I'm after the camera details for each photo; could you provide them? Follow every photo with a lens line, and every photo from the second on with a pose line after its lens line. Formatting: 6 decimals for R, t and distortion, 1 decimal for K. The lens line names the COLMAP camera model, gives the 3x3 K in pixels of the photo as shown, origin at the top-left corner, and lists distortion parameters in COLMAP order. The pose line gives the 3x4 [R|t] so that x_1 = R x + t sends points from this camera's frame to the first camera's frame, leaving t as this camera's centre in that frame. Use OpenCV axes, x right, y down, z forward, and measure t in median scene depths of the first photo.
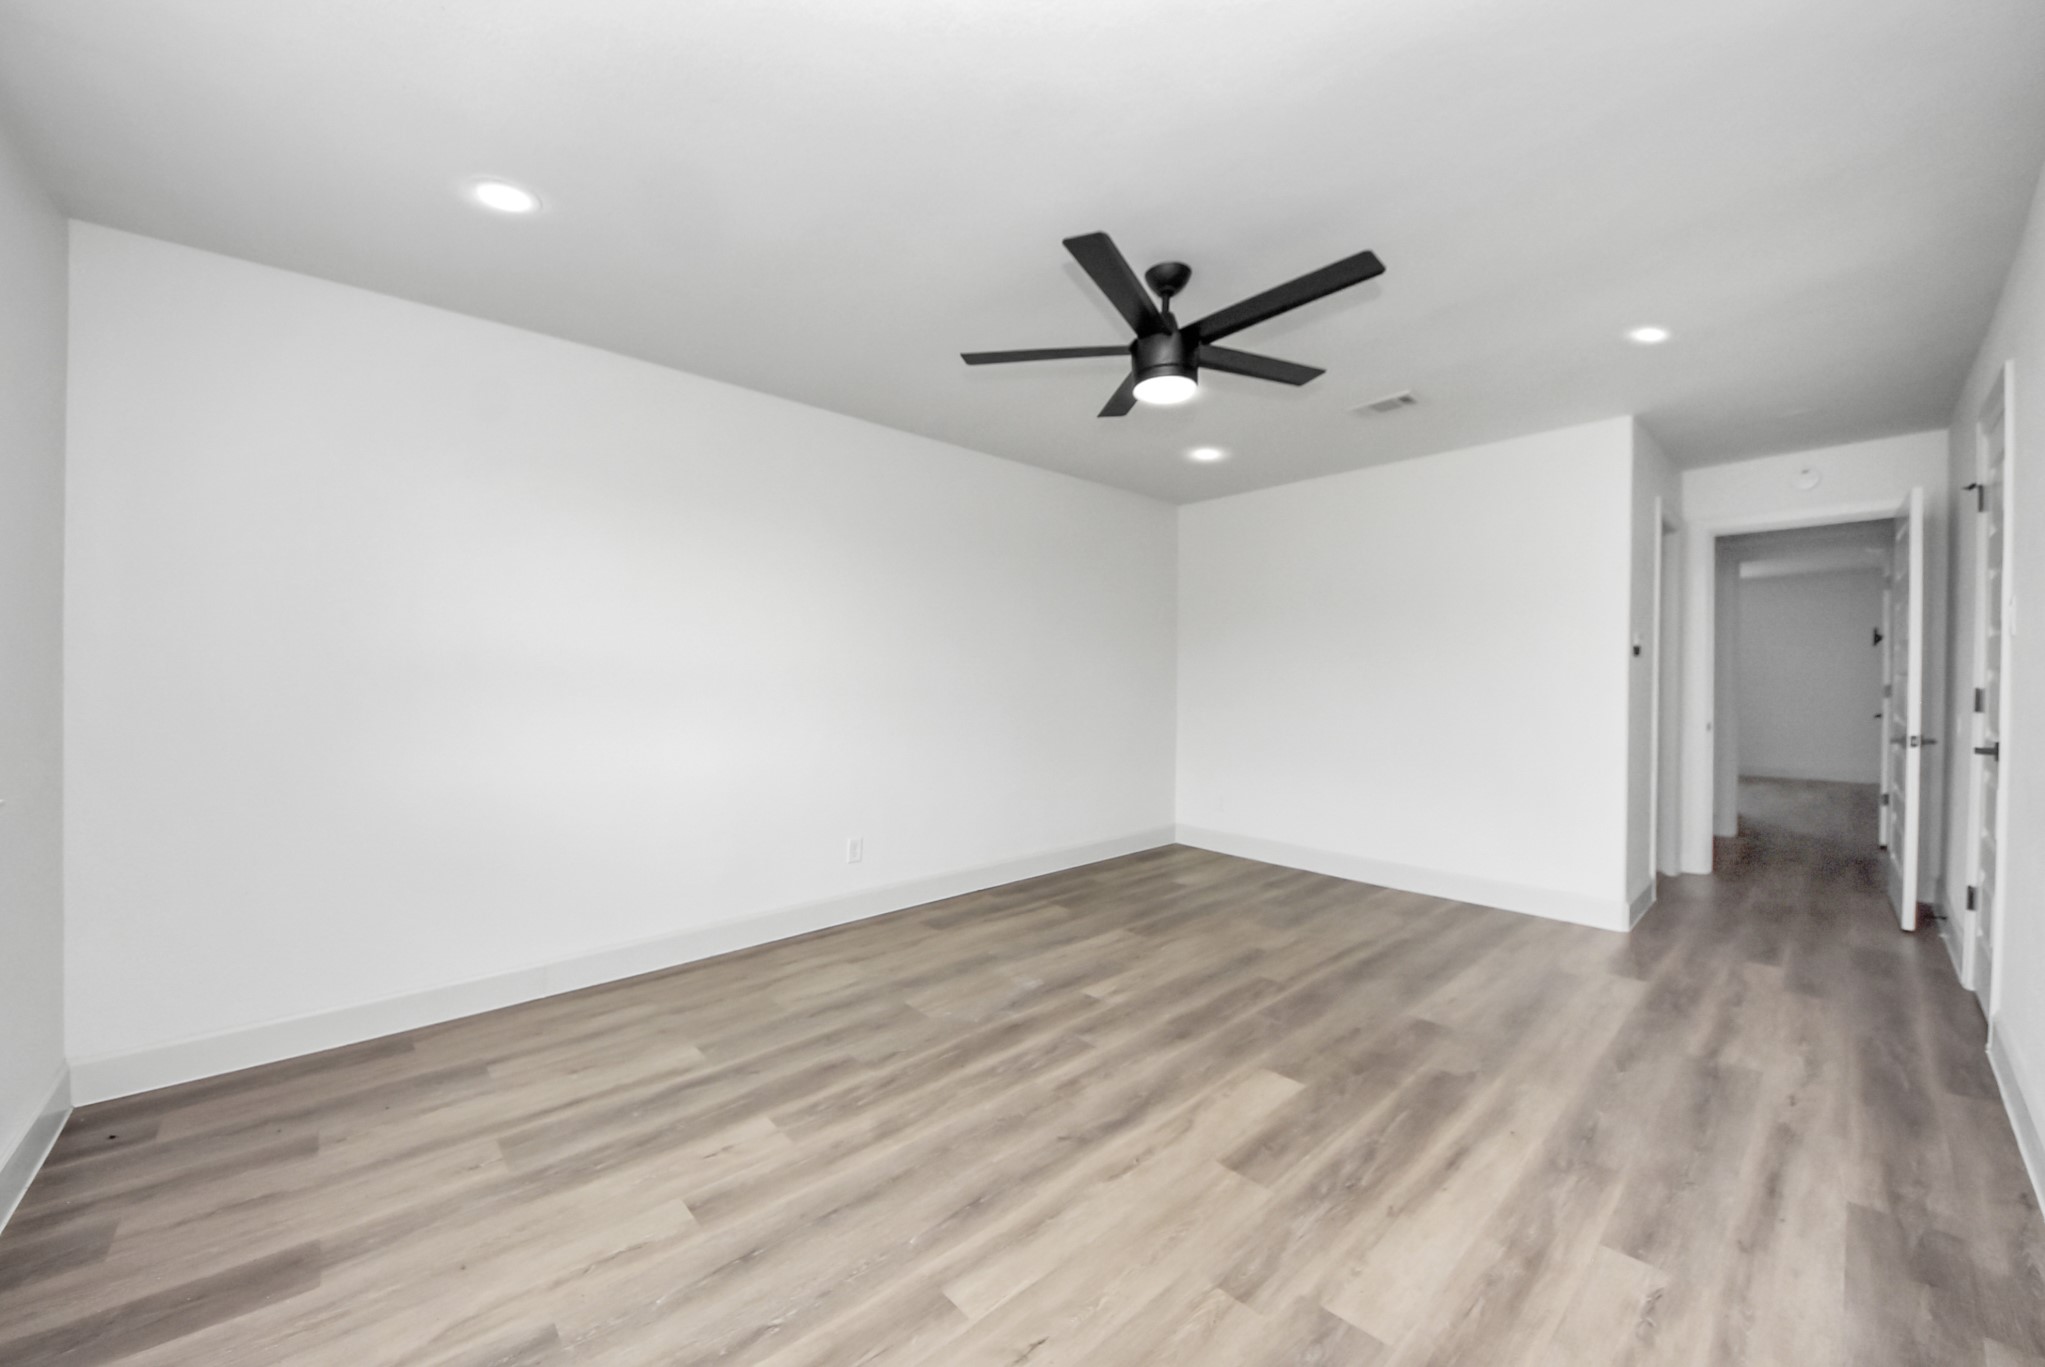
lens RADIAL K [[752.7, 0, 1032.4], [0, 752.7, 689.5], [0, 0, 1]] dist [0.029470, -0.015023]
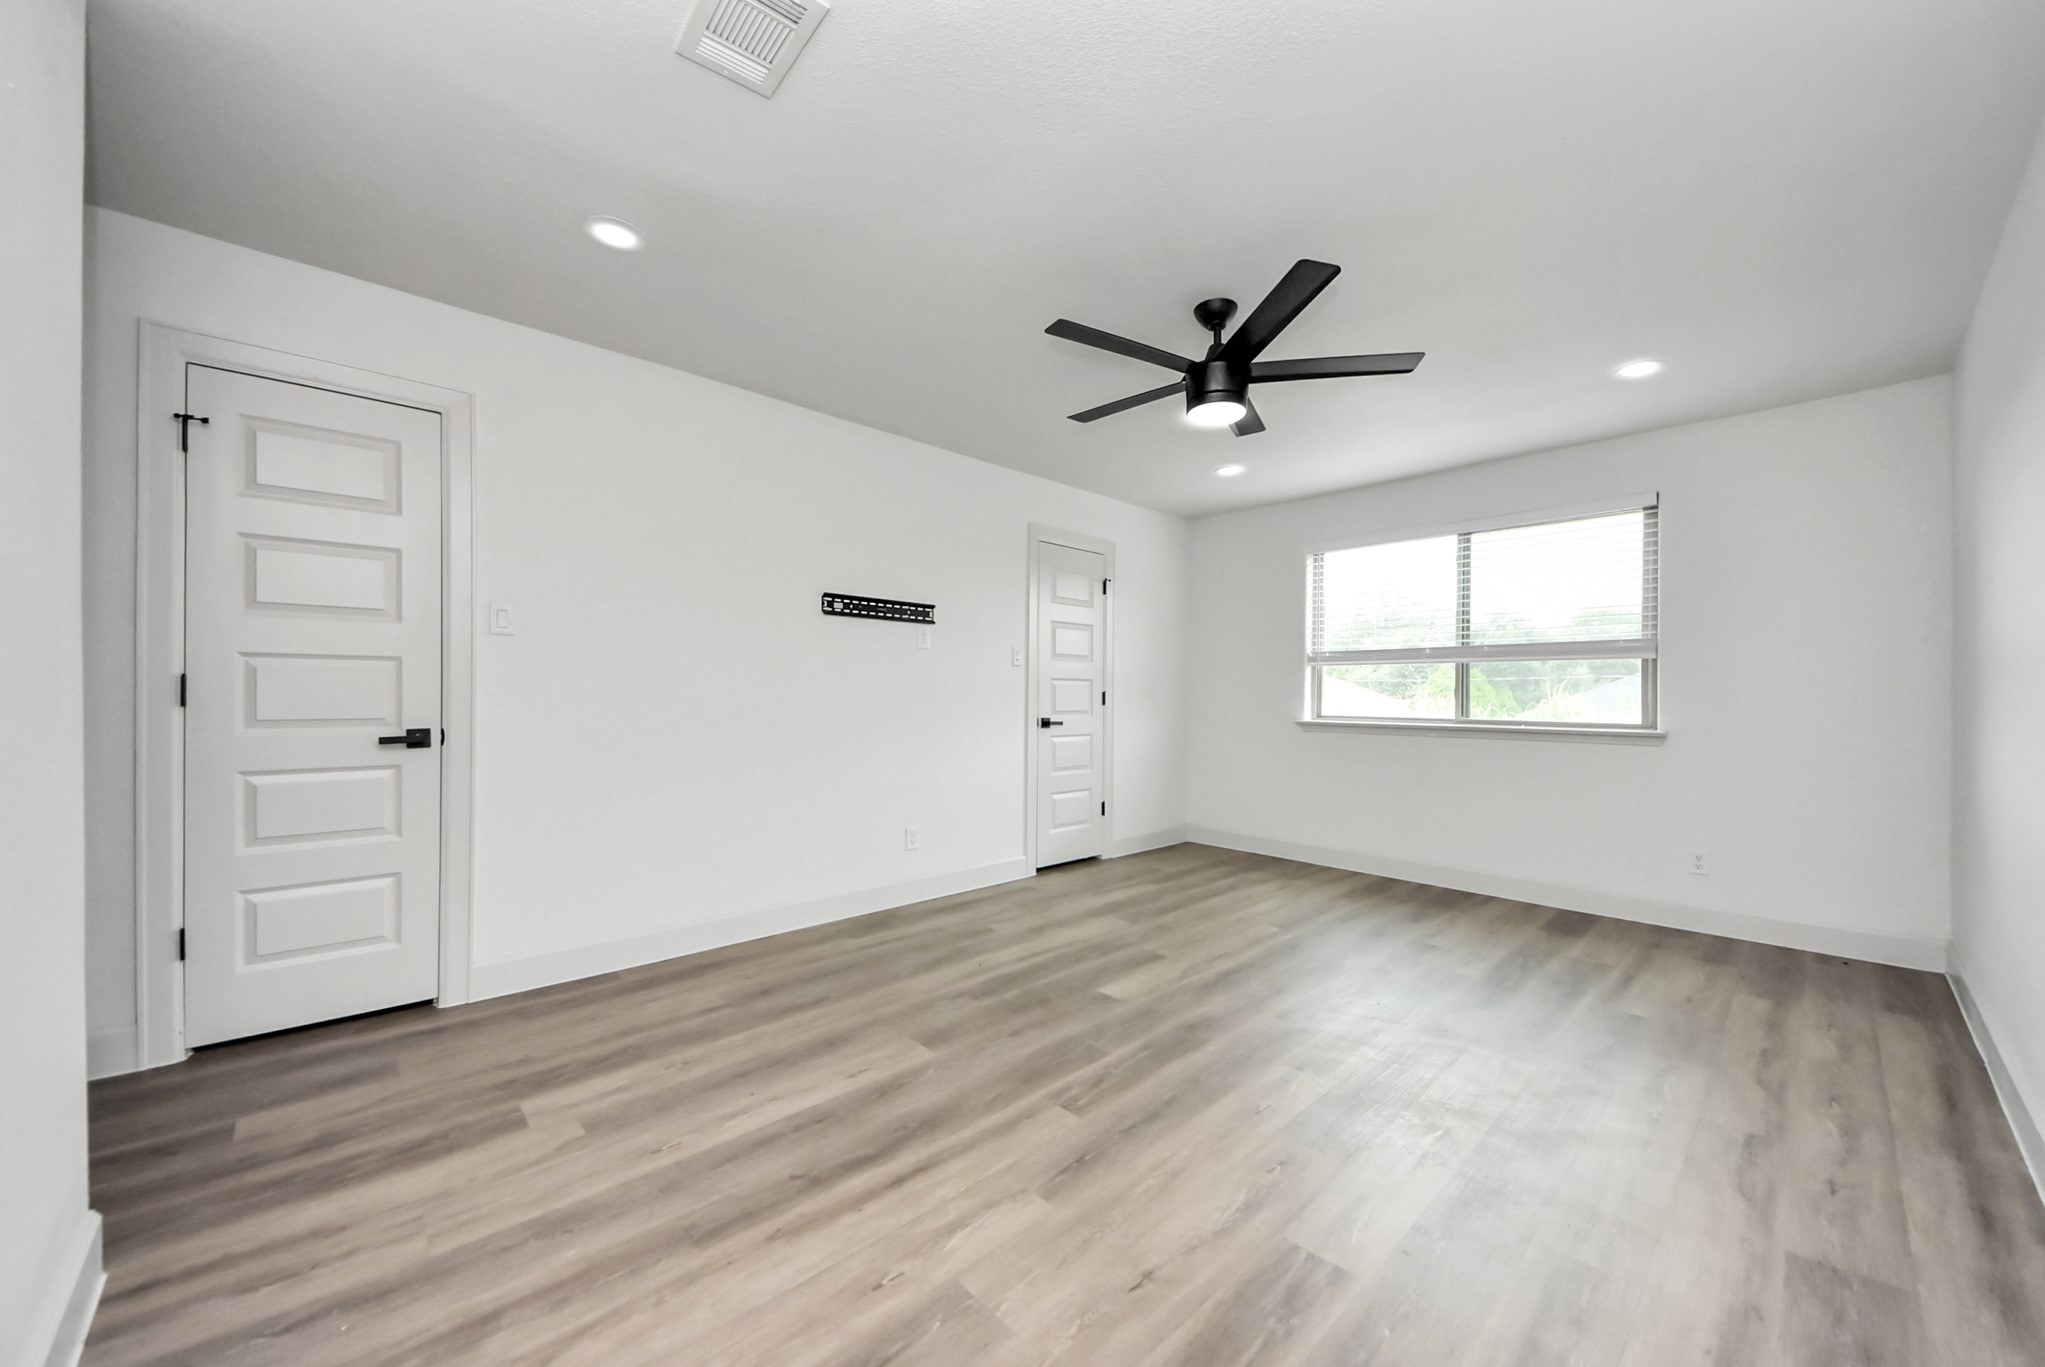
lens RADIAL K [[752.7, 0, 1032.4], [0, 752.7, 689.5], [0, 0, 1]] dist [0.029470, -0.015023]
pose [[-0.999903, -0.007066, -0.011995, 0.428797], [-0.007069, 0.999975, 0.000266, 0.011479], [0.011993, 0.000351, -0.999928, 2.012774]]
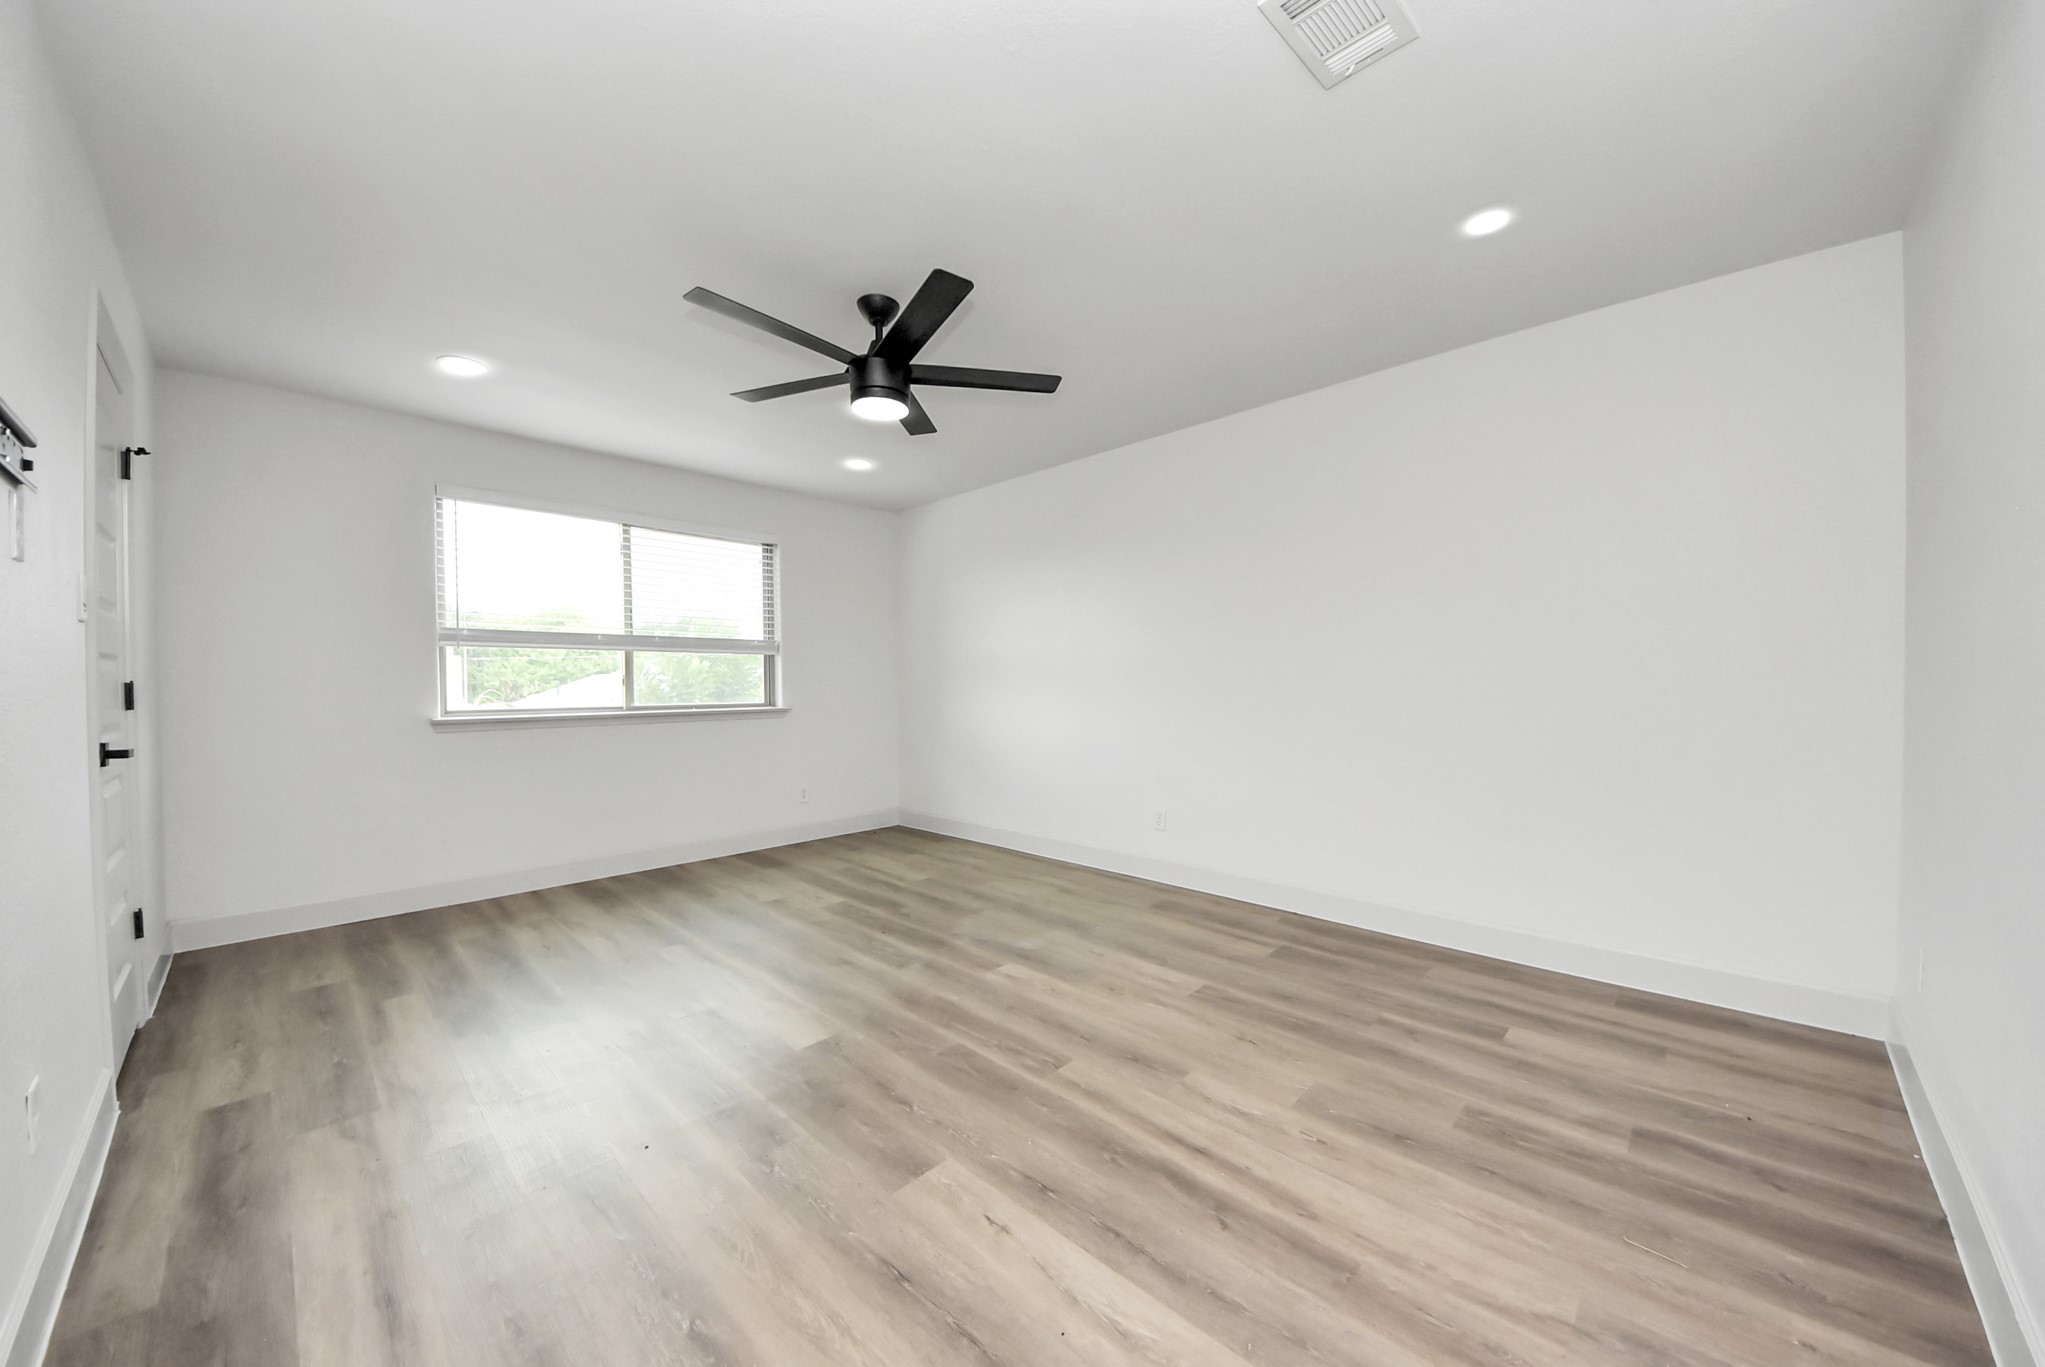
lens RADIAL K [[722.0, 0, 1048.9], [0, 722.0, 687.5], [0, 0, 1]] dist [0.024053, -0.012988]
pose [[0.073082, 0.009647, -0.997279, 1.221149], [-0.003115, 0.999951, 0.009445, 0.009531], [0.997321, 0.002416, 0.073108, 1.123513]]
